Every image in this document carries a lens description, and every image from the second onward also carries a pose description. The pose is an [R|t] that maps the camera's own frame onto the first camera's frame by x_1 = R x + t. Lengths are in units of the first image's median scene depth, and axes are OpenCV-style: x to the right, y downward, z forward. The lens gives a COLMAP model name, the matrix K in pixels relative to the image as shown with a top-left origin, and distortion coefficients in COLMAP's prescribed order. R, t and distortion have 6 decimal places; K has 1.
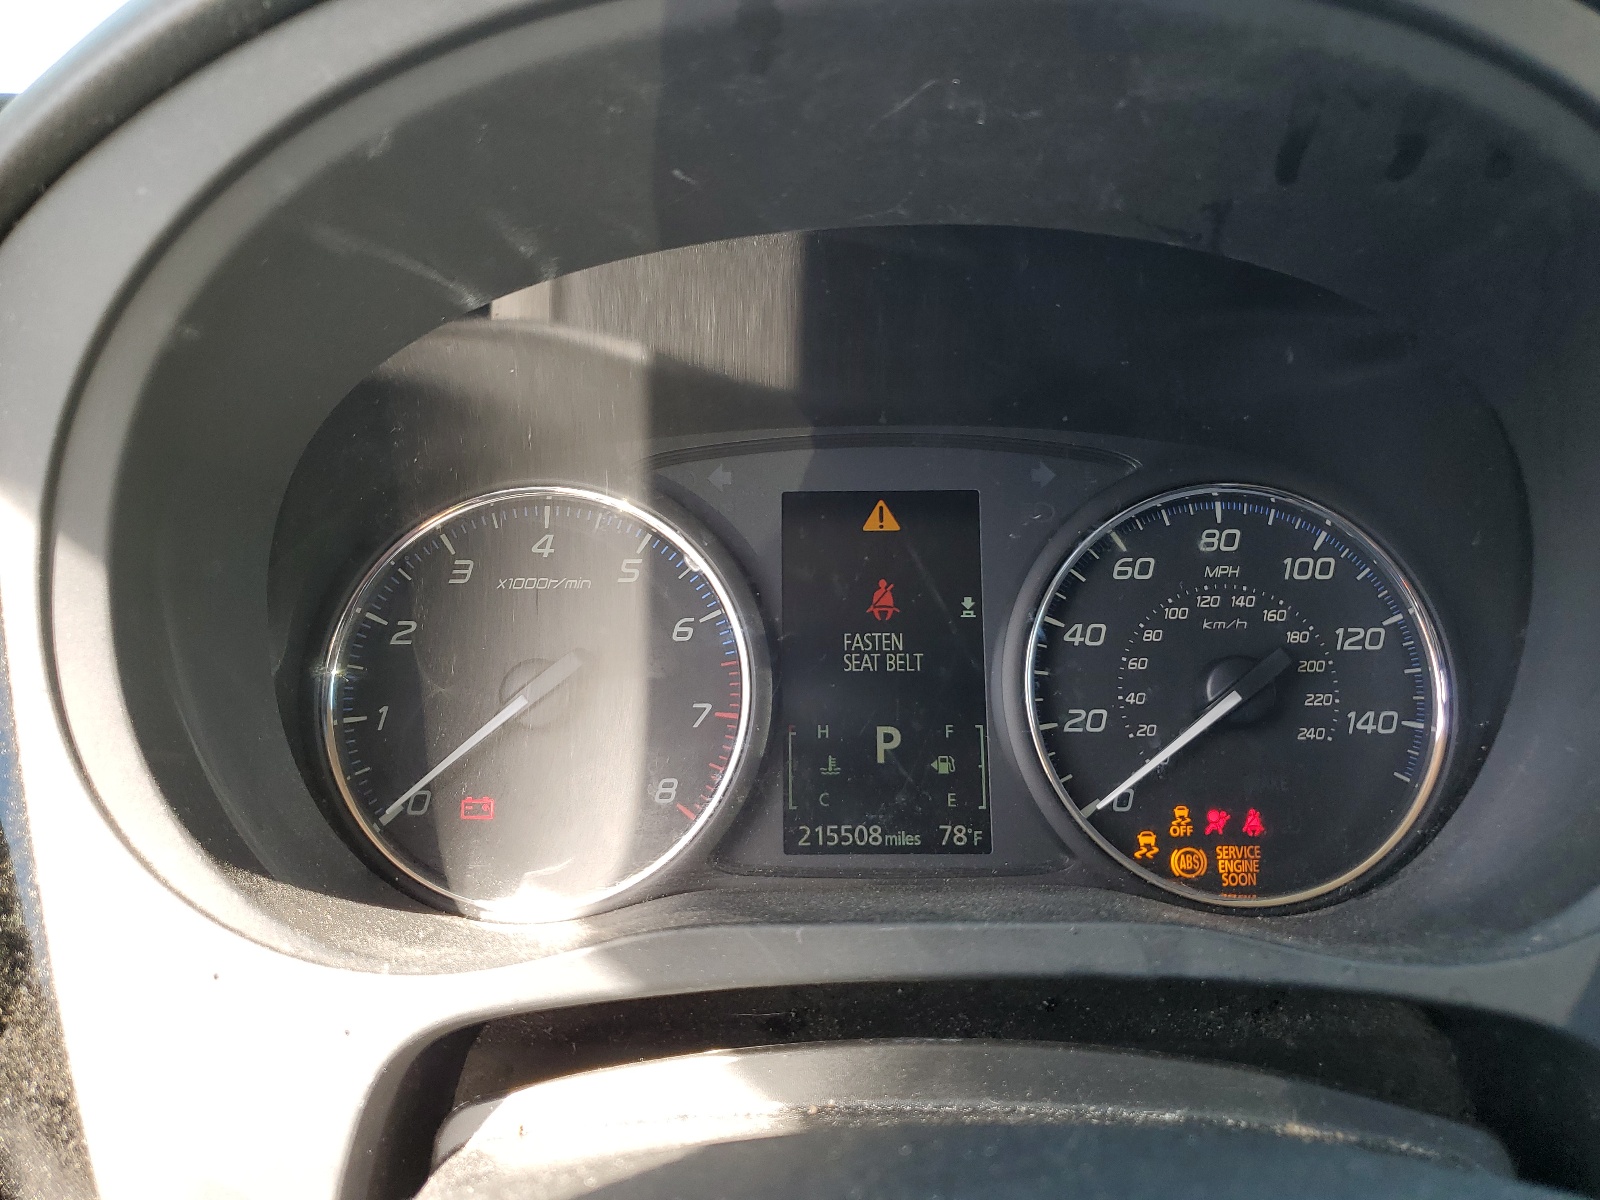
lens RADIAL K [[1205.4, 0, 798.4], [0, 1205.4, 596.6], [0, 0, 1]] dist [0.002144, 0.000369]
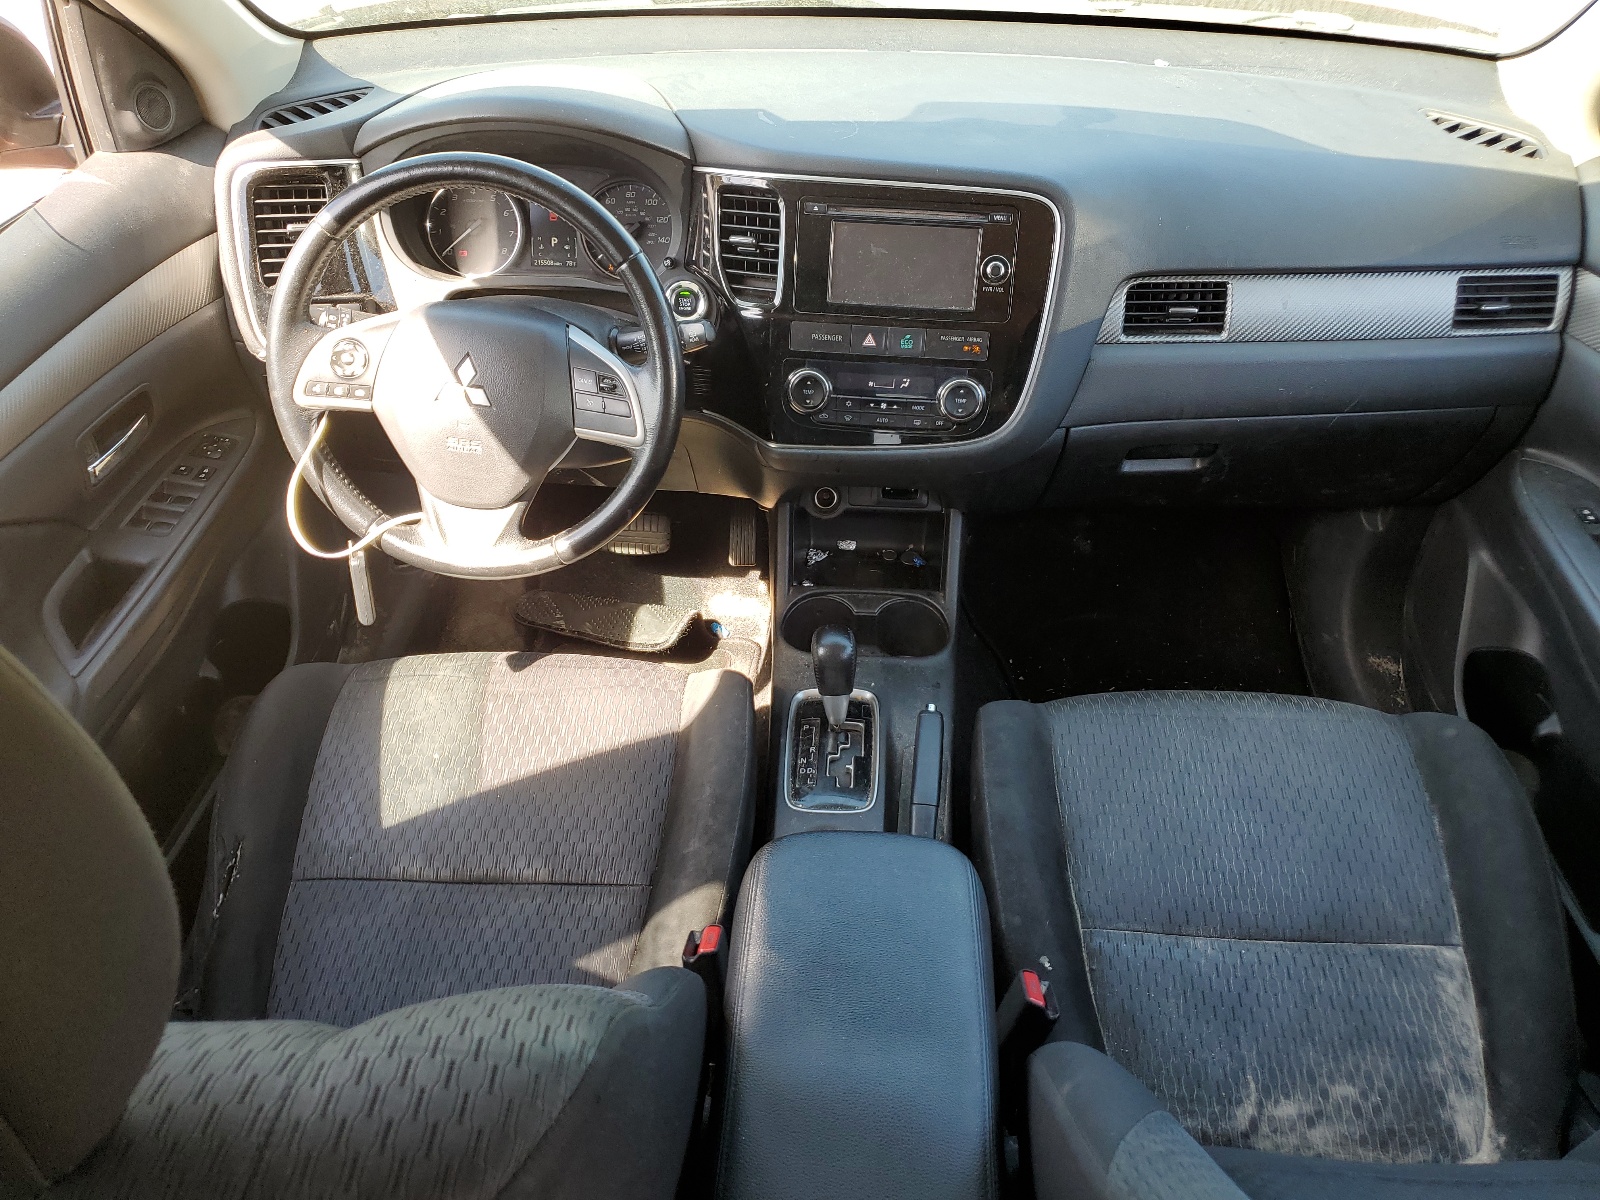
lens RADIAL K [[1205.4, 0, 803.1], [0, 1205.4, 599.1], [0, 0, 1]] dist [0.002144, 0.000369]
pose [[0.997511, 0.047321, -0.052275, 1.267768], [-0.018886, 0.893578, 0.448510, -0.699864], [0.067936, -0.446406, 0.892248, -3.426632]]
